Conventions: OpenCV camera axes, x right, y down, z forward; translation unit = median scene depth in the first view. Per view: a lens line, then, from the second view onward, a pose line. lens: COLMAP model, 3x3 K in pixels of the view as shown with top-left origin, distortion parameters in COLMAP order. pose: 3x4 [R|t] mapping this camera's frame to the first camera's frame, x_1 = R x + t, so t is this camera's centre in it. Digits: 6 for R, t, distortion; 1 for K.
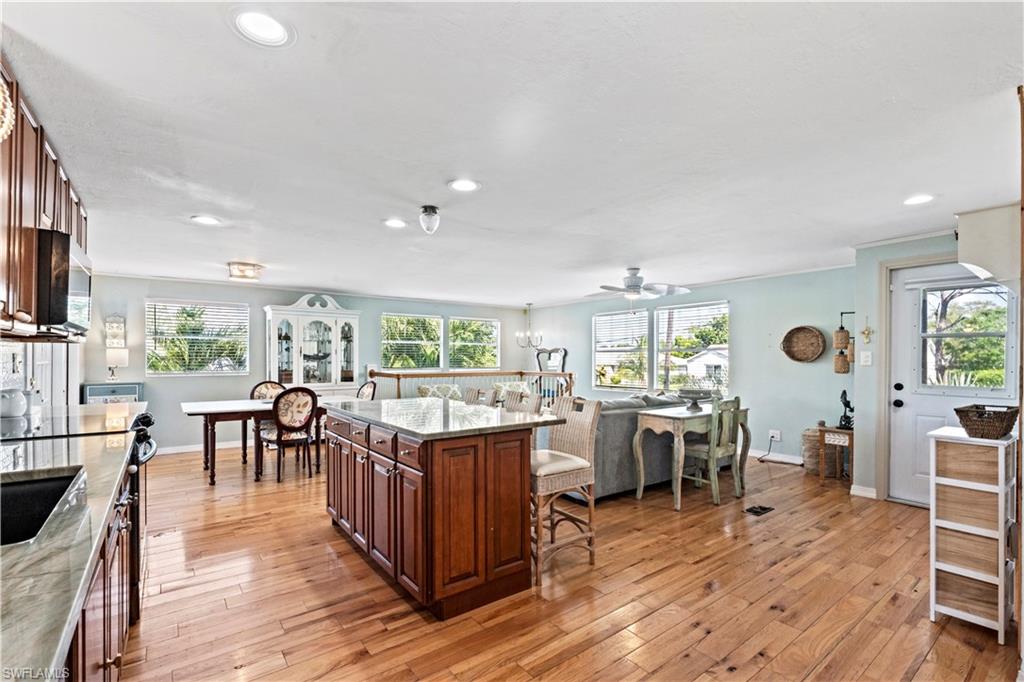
lens RADIAL K [[461.8, 0, 505.3], [0, 461.8, 358.3], [0, 0, 1]] dist [-0.002187, -0.000134]
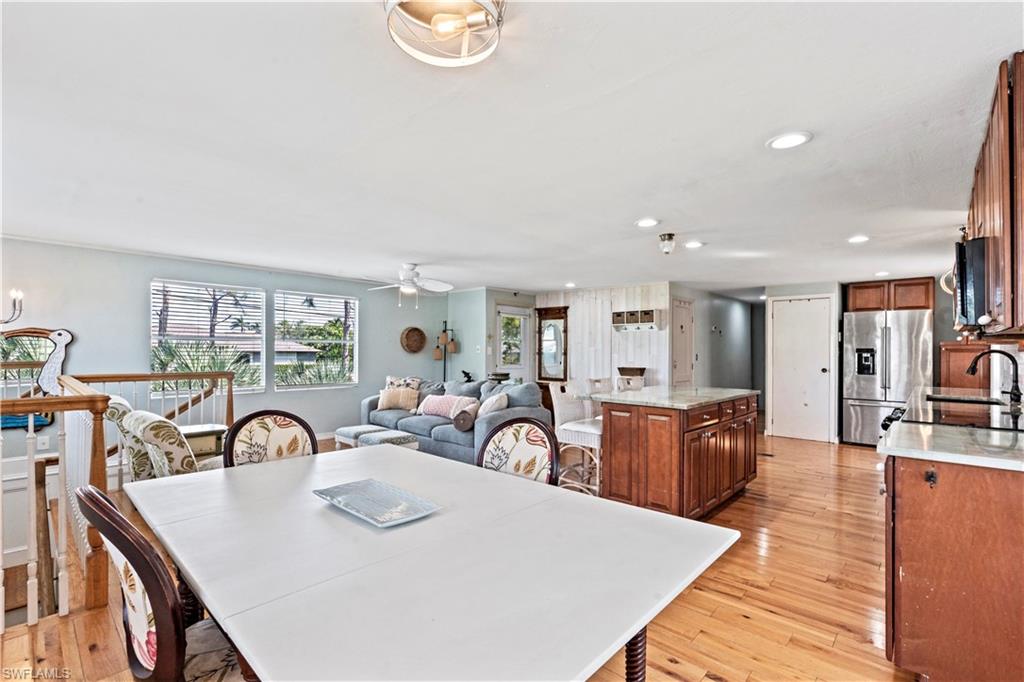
lens RADIAL K [[455.6, 0, 516.8], [0, 455.6, 349.6], [0, 0, 1]] dist [-0.004205, -0.000100]
pose [[-0.190161, 0.000307, 0.981753, -0.892617], [-0.003713, 0.999993, -0.001032, -0.000459], [-0.981746, -0.003841, -0.190159, 1.121765]]
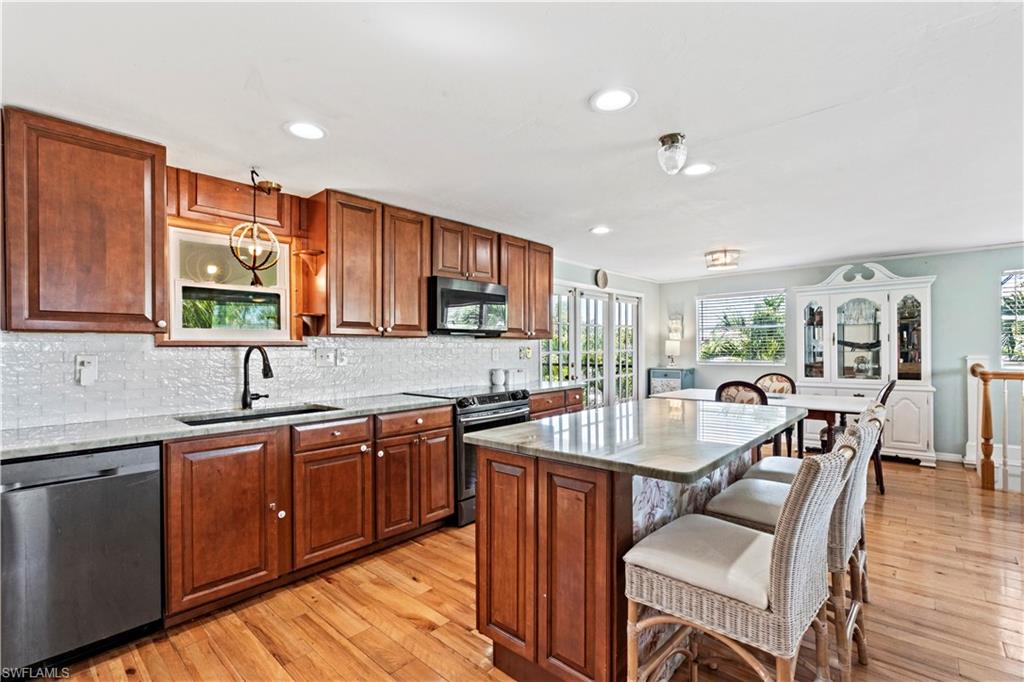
lens RADIAL K [[455.6, 0, 516.8], [0, 455.6, 349.6], [0, 0, 1]] dist [-0.004205, -0.000100]
pose [[0.201167, -0.001597, -0.979556, 0.329229], [0.008754, 0.999962, 0.000168, -0.000769], [0.979518, -0.008609, 0.201173, 0.426739]]
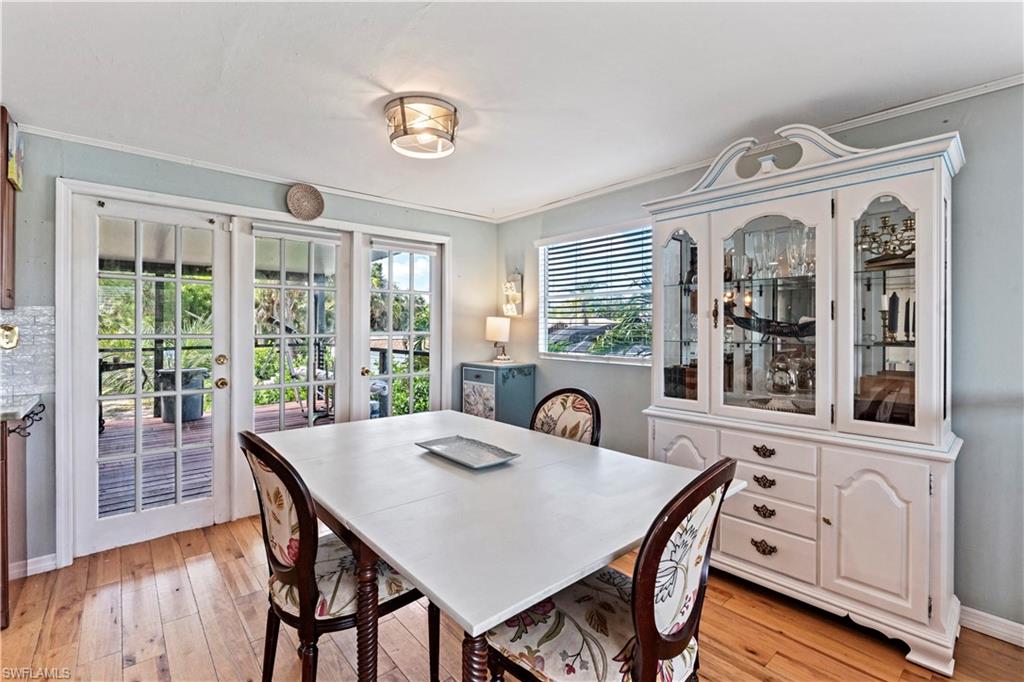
lens RADIAL K [[453.4, 0, 512.6], [0, 453.4, 329.2], [0, 0, 1]] dist [-0.000779, -0.000038]
pose [[0.092698, -0.002037, -0.995692, -0.159875], [-0.002499, 0.999994, -0.002278, -0.000355], [0.995691, 0.002699, 0.092693, 1.177314]]
